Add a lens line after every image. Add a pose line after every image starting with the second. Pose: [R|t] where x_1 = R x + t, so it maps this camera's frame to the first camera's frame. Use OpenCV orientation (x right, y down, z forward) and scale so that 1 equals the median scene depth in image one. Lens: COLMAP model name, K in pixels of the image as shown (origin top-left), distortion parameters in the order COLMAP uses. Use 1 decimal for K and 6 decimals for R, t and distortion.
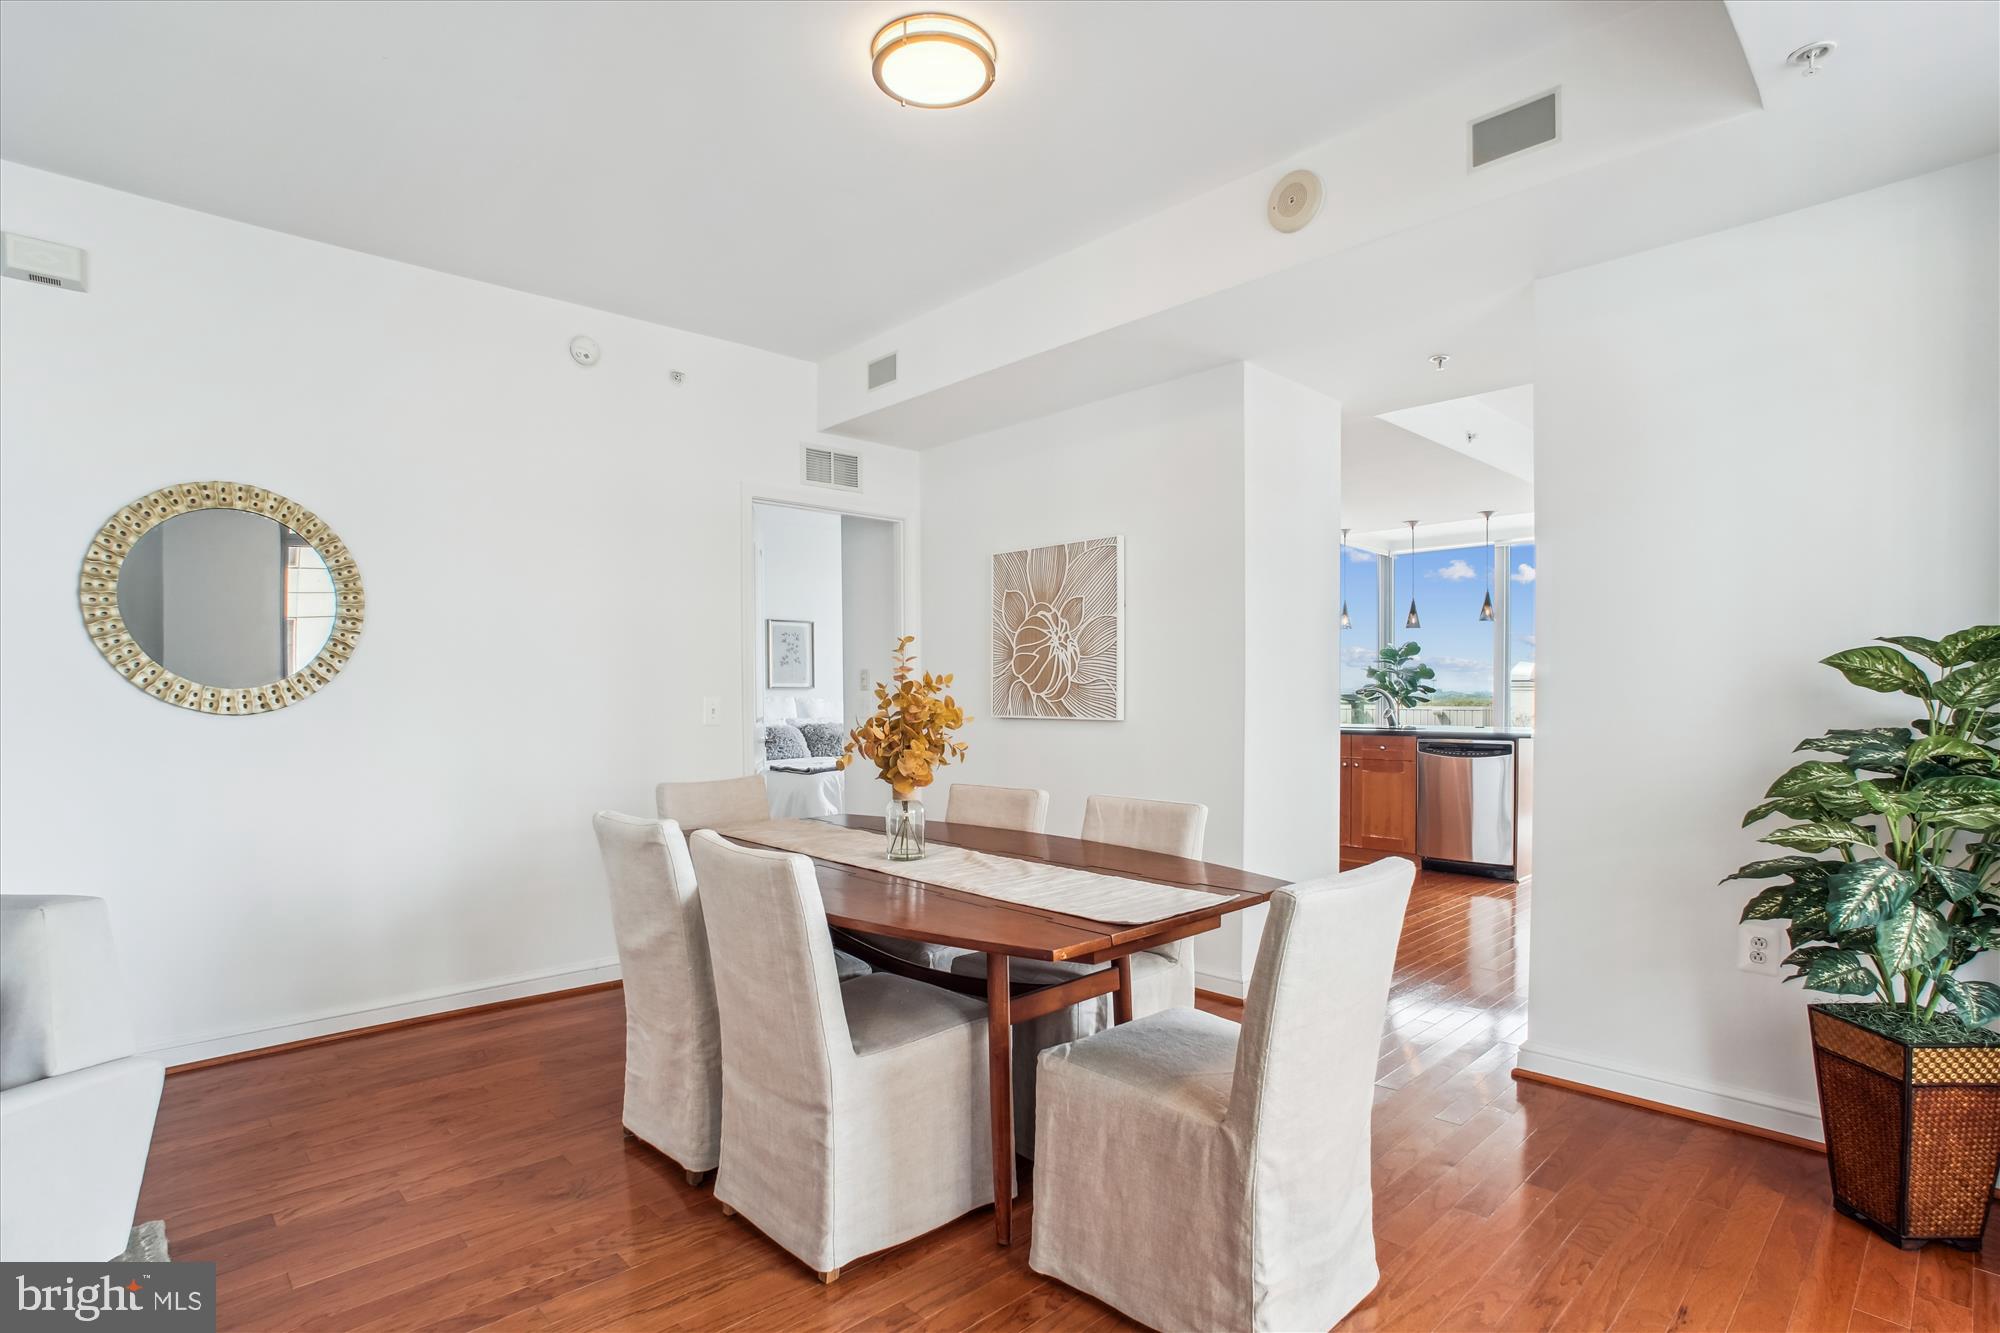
lens RADIAL K [[1032.2, 0, 1018.2], [0, 1032.2, 712.6], [0, 0, 1]] dist [-0.006016, 0.000242]
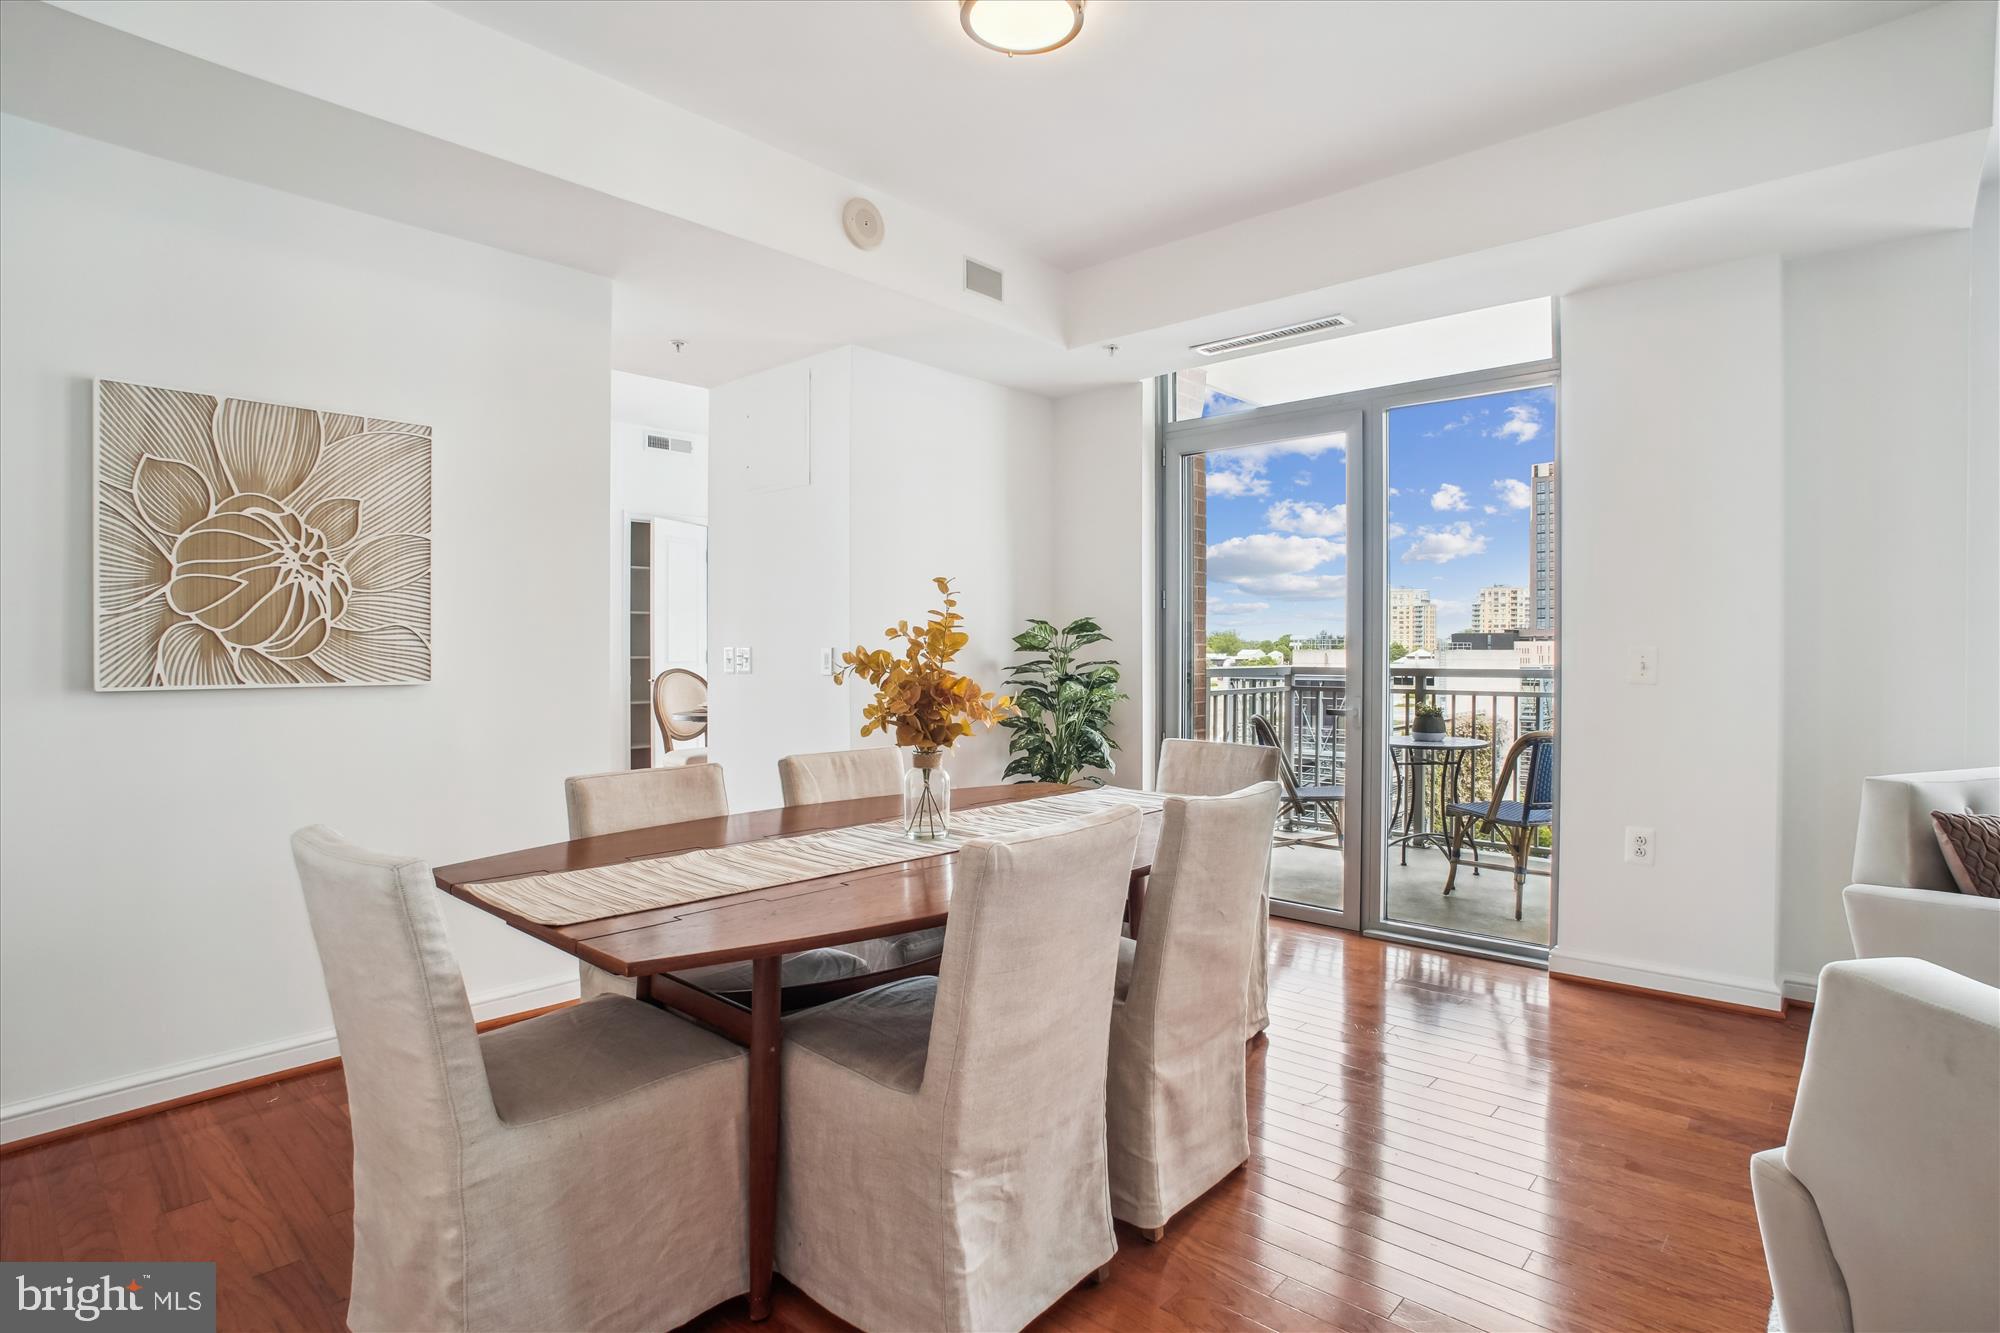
lens RADIAL K [[1029.5, 0, 1007.1], [0, 1029.5, 649.1], [0, 0, 1]] dist [-0.061061, 0.001032]
pose [[-0.071845, 0.008127, 0.997383, -0.600774], [0.024489, 0.999680, -0.006382, -0.002432], [-0.997115, 0.023966, -0.072021, 0.630687]]
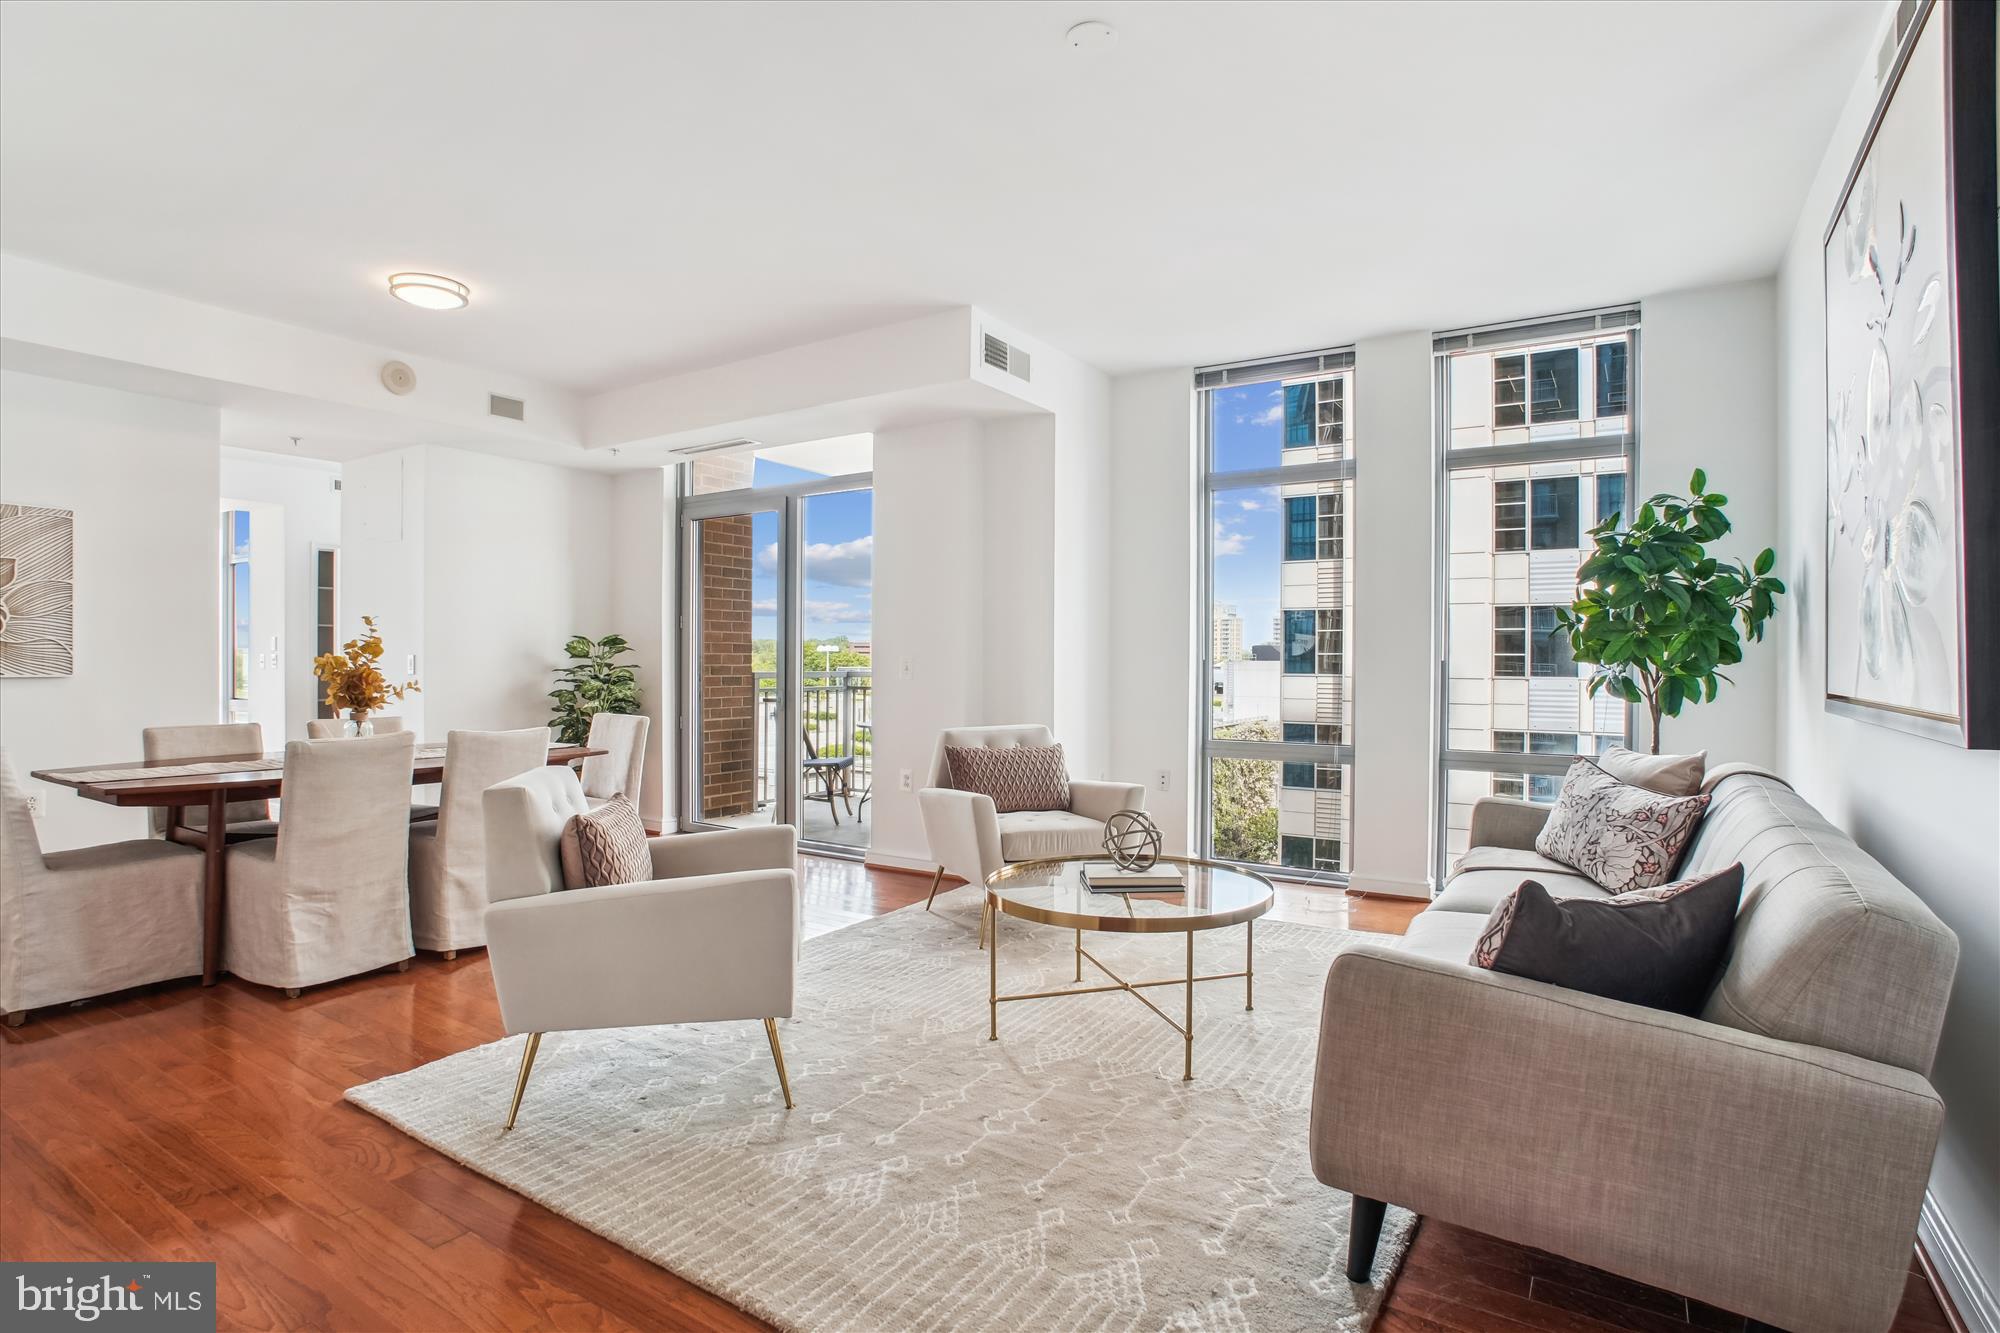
lens RADIAL K [[999.9, 0, 992.3], [0, 999.9, 662.7], [0, 0, 1]] dist [-0.073055, 0.031216]
pose [[-0.236650, 0.002669, 0.971591, -1.089570], [0.020123, 0.999795, 0.002155, 0.009427], [-0.971387, 0.020062, -0.236655, 0.277737]]
